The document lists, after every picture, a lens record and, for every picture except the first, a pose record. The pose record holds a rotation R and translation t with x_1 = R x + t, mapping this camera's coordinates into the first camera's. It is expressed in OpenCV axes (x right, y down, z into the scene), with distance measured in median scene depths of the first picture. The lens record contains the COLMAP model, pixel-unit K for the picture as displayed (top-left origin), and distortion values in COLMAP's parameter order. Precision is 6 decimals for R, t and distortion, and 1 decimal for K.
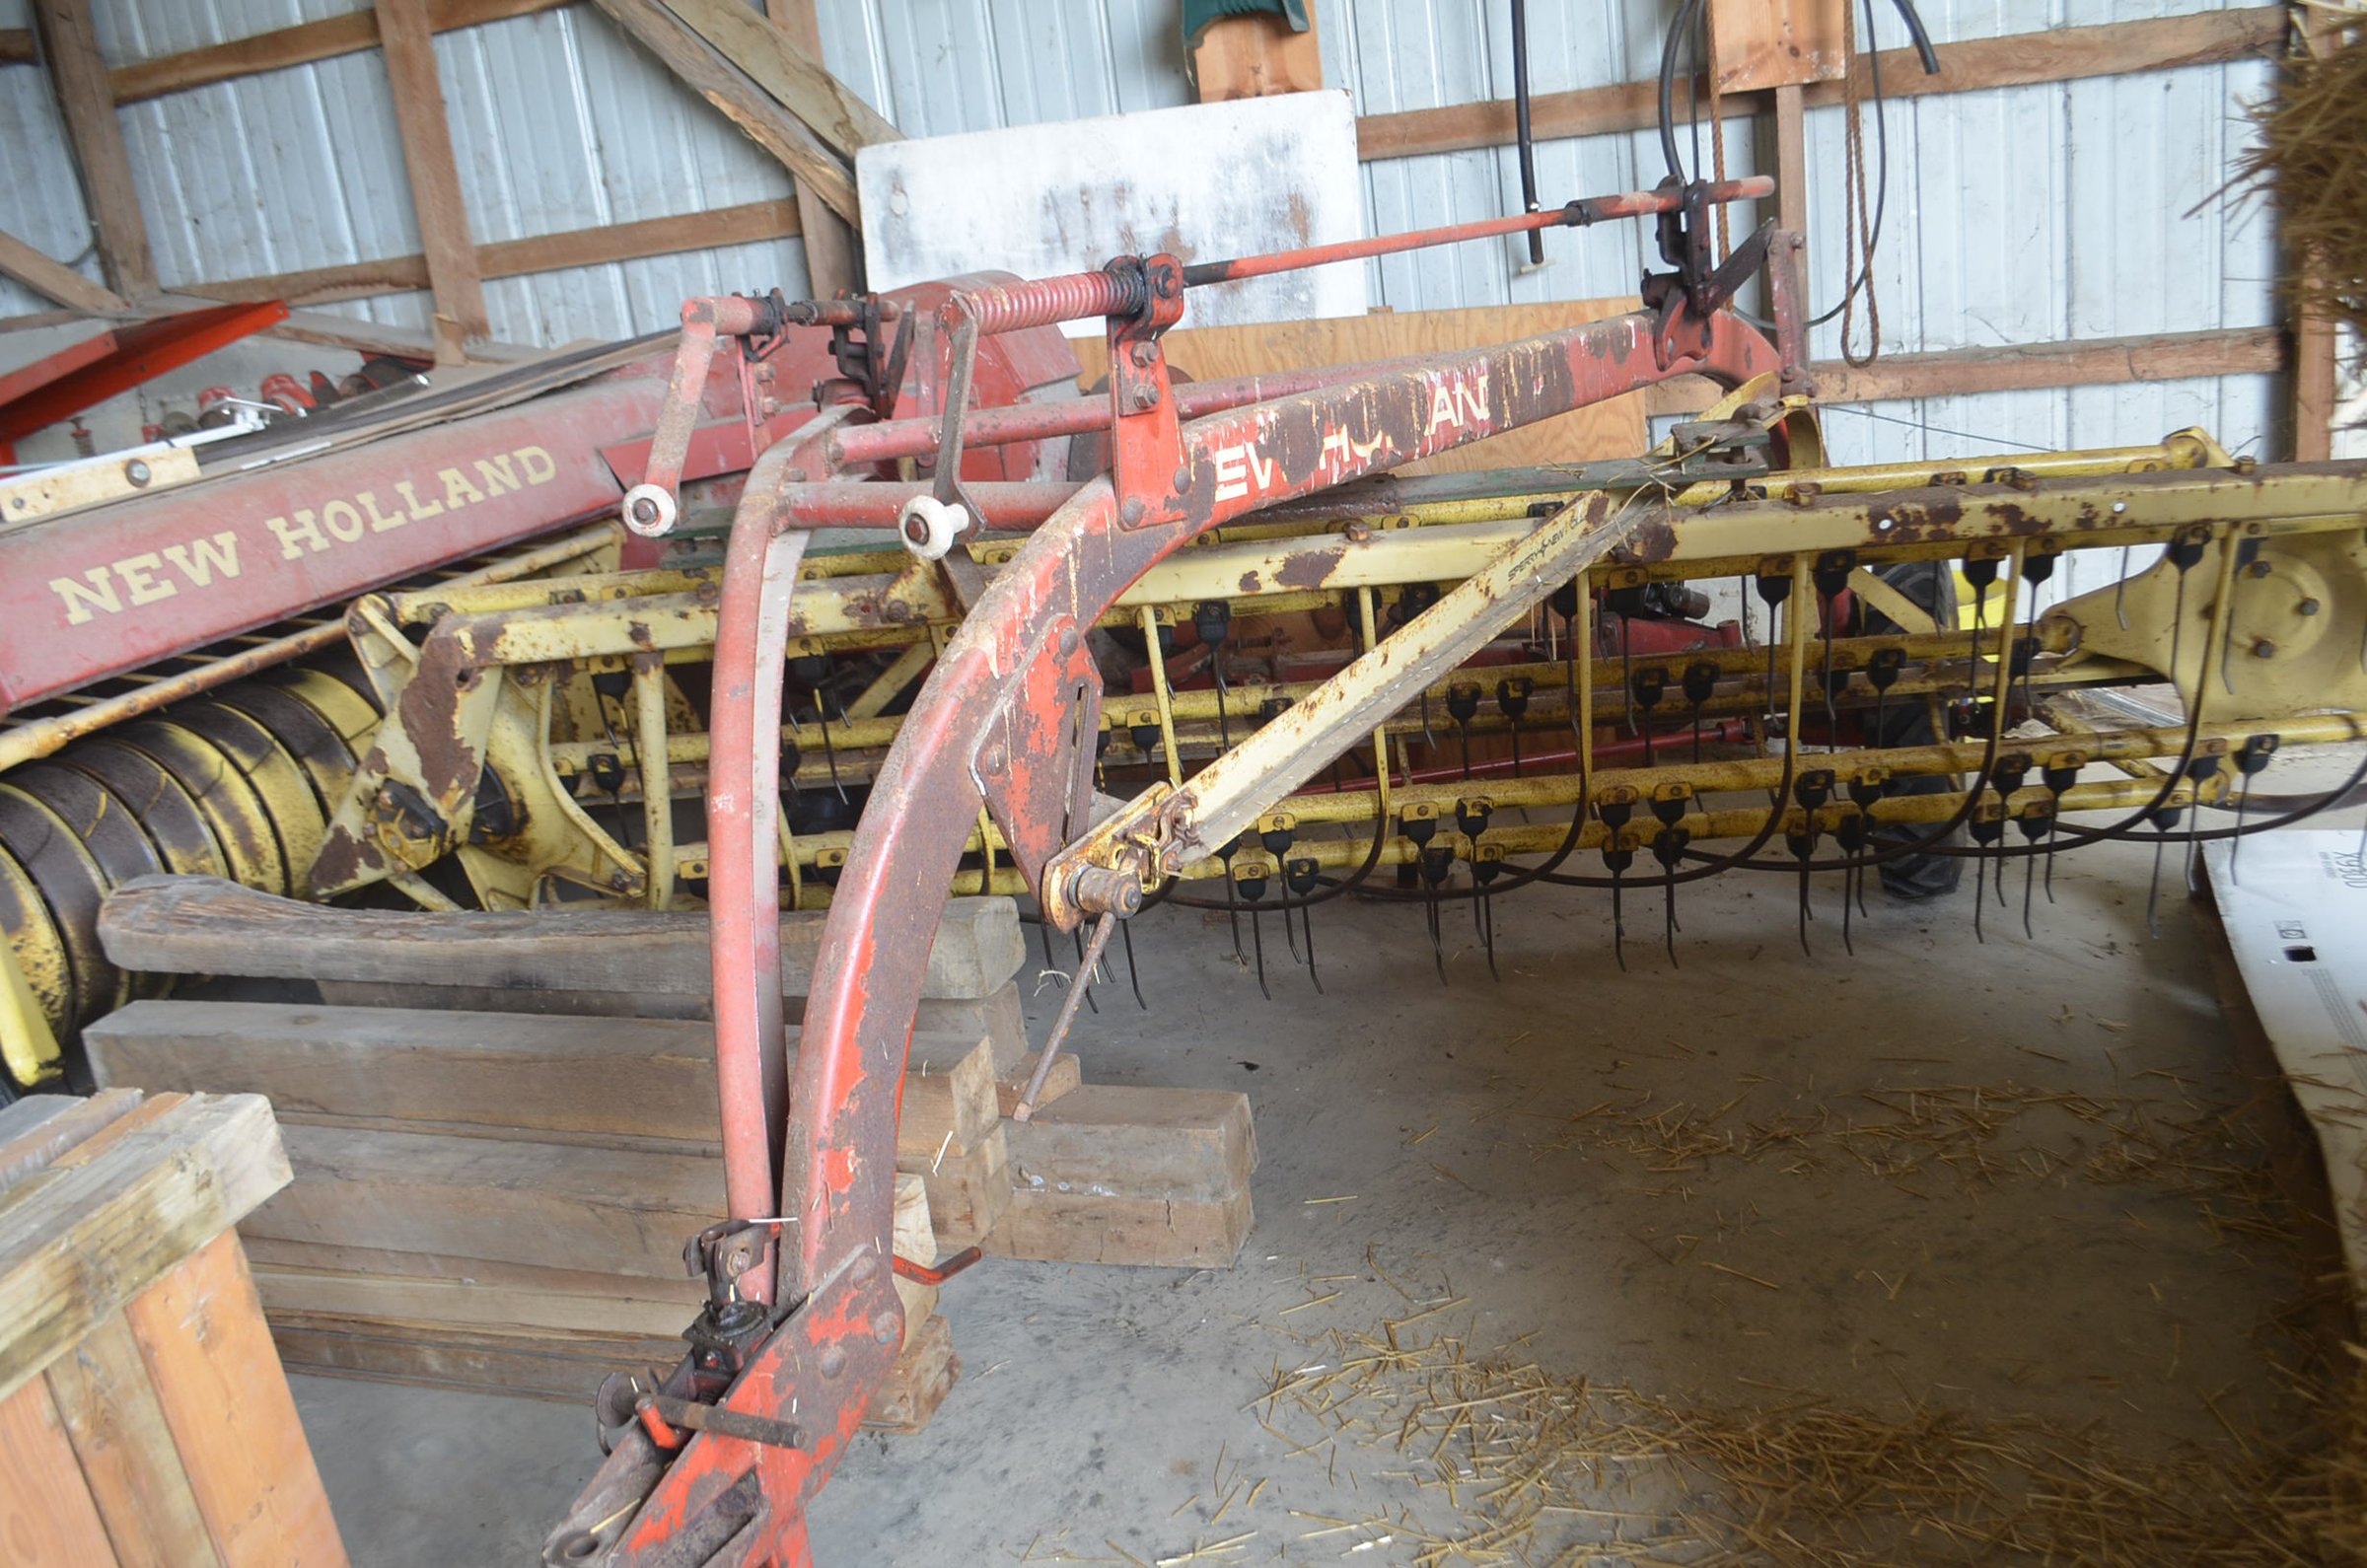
lens RADIAL K [[1998.1, 0, 1187.3], [0, 1998.1, 782.7], [0, 0, 1]] dist [-0.078357, 0.008527]
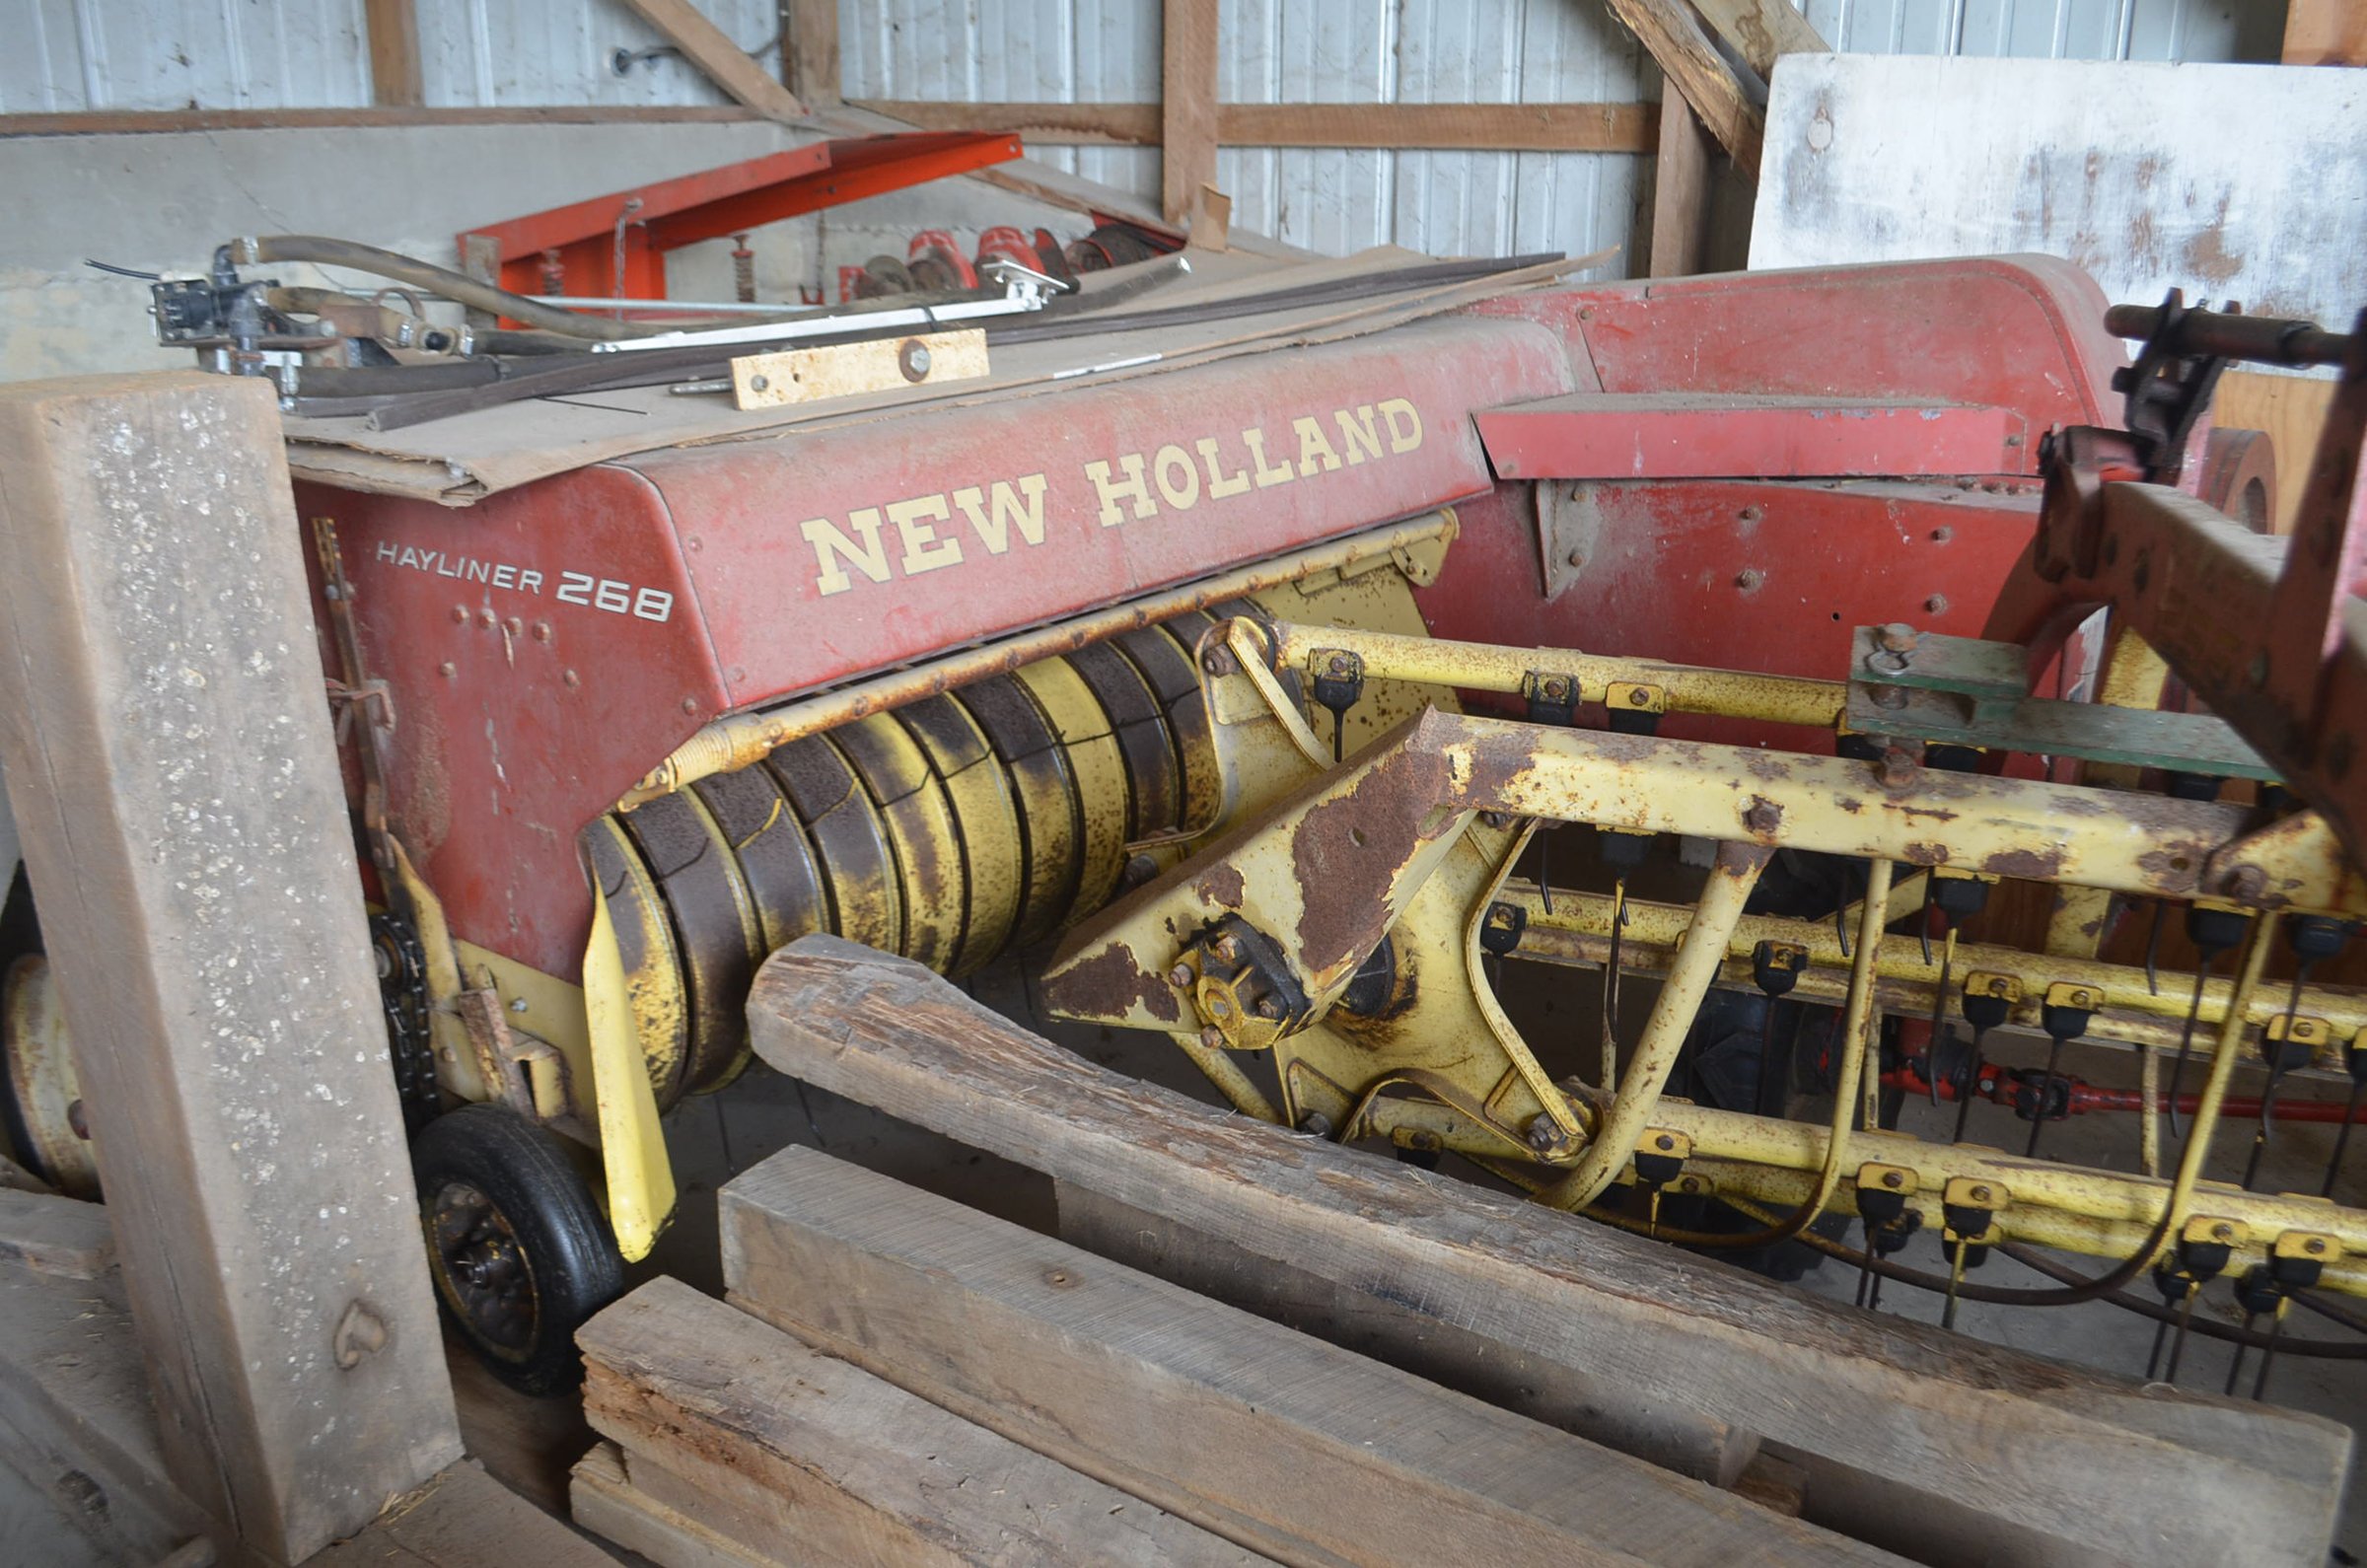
lens RADIAL K [[1998.1, 0, 1182.0], [0, 1998.1, 782.3], [0, 0, 1]] dist [-0.078357, 0.008527]
pose [[0.956181, 0.204599, -0.209420, -0.235850], [-0.196546, 0.978730, 0.058798, -0.063602], [0.216995, -0.015061, 0.976056, 0.290252]]
